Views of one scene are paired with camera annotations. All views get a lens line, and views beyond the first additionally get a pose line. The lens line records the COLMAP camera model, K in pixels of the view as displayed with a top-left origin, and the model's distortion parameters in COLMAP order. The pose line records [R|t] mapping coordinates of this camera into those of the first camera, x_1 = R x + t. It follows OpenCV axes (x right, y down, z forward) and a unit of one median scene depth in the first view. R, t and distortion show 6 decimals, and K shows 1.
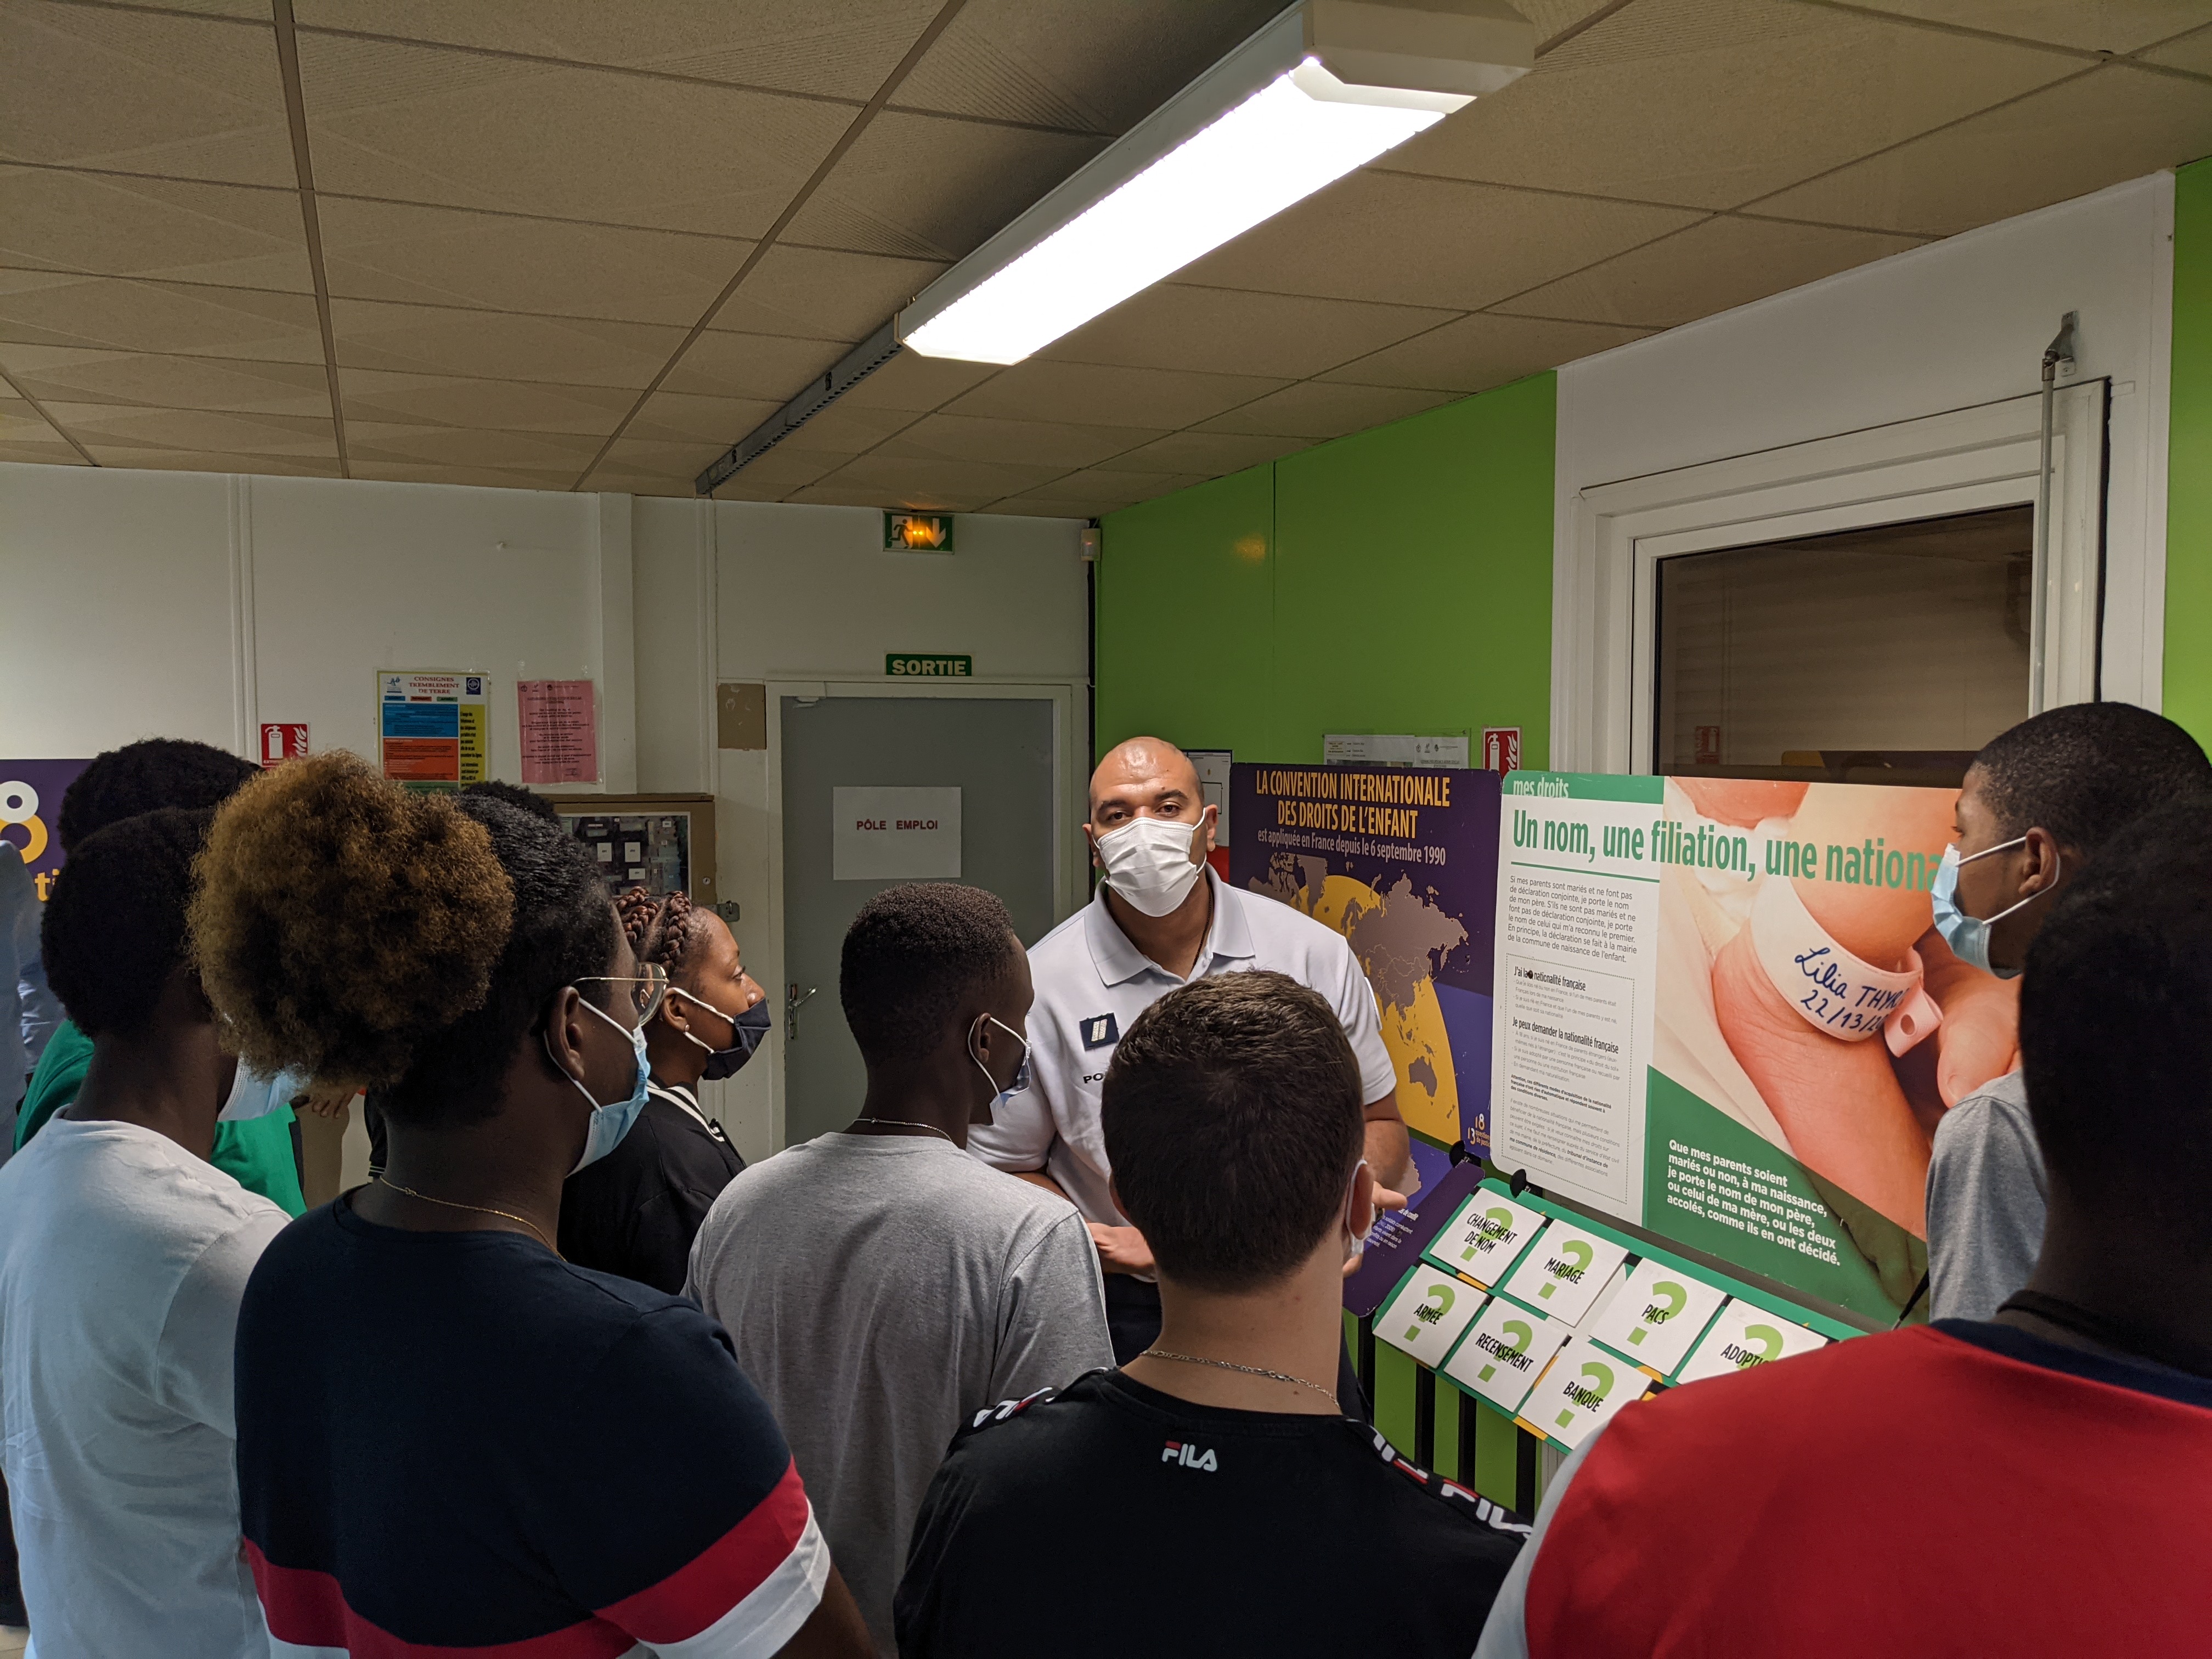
lens RADIAL K [[1761.7, 0, 1101.1], [0, 1761.7, 833.2], [0, 0, 1]] dist [0.037345, -0.020555]
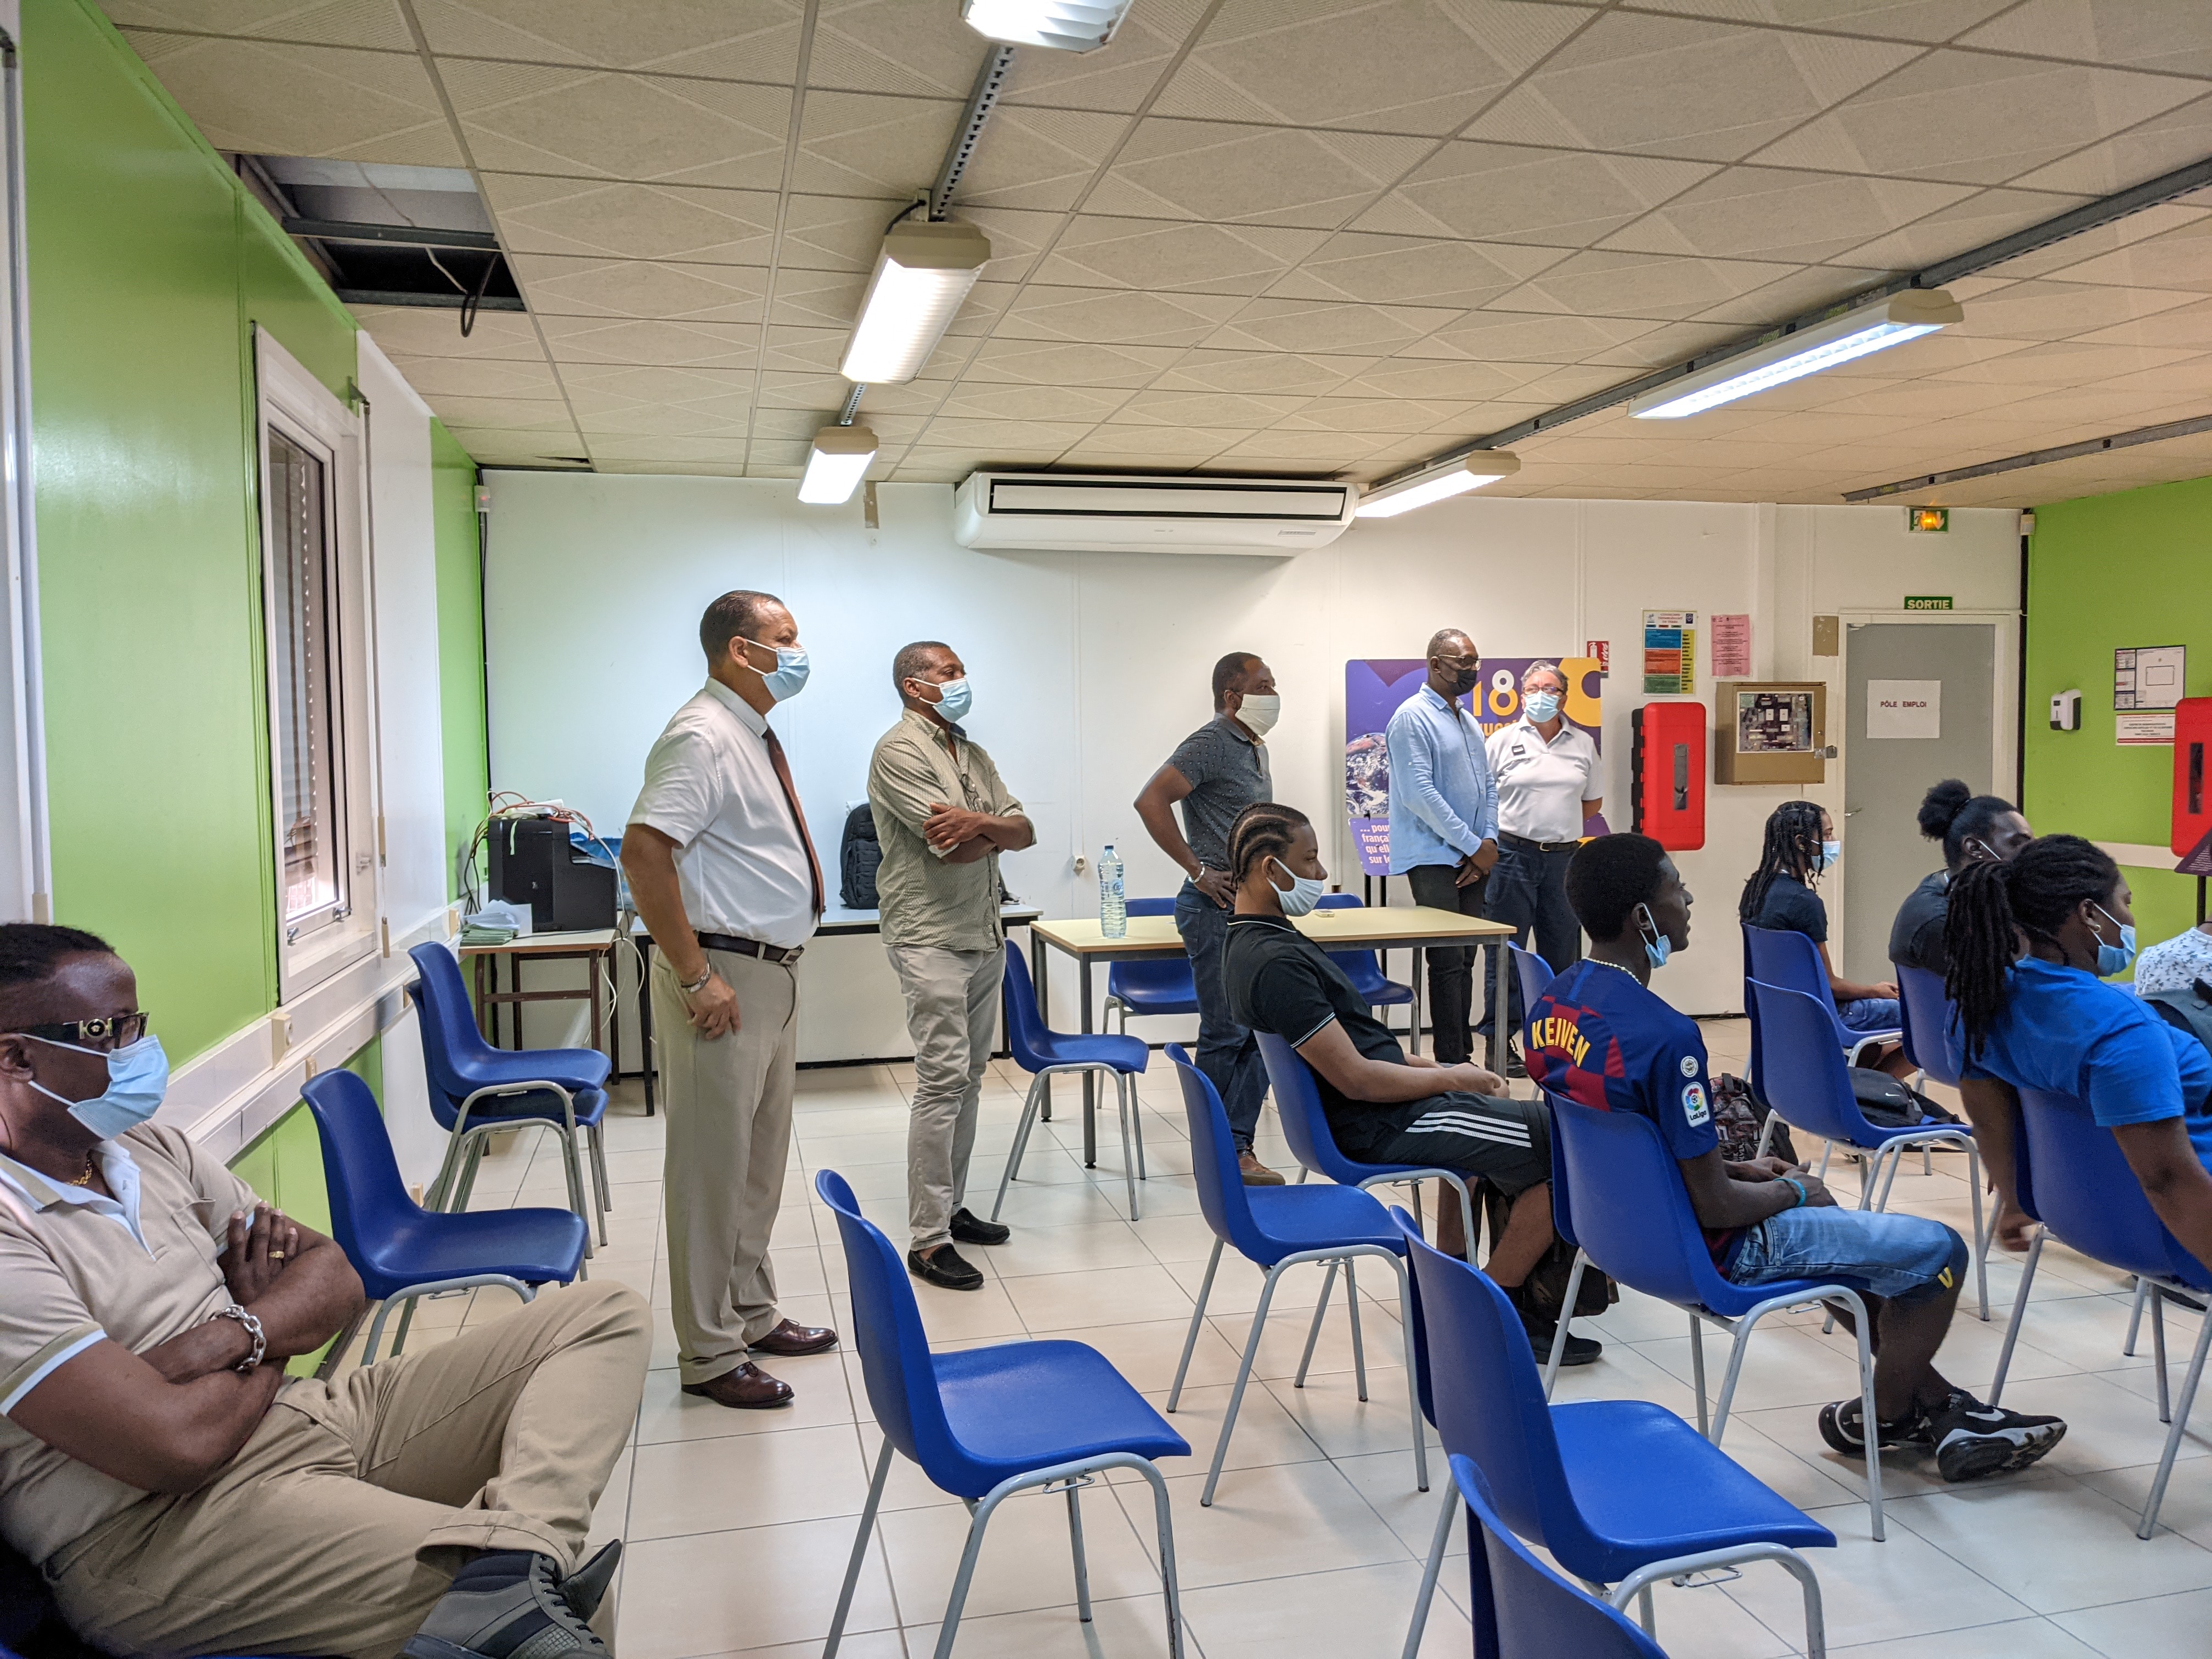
lens RADIAL K [[1761.7, 0, 1113.9], [0, 1761.7, 829.1], [0, 0, 1]] dist [0.037345, -0.020555]
pose [[0.989296, -0.003654, -0.145875, -0.641226], [0.003358, 0.999992, -0.002277, 0.119455], [0.145882, 0.001762, 0.989300, -0.755815]]
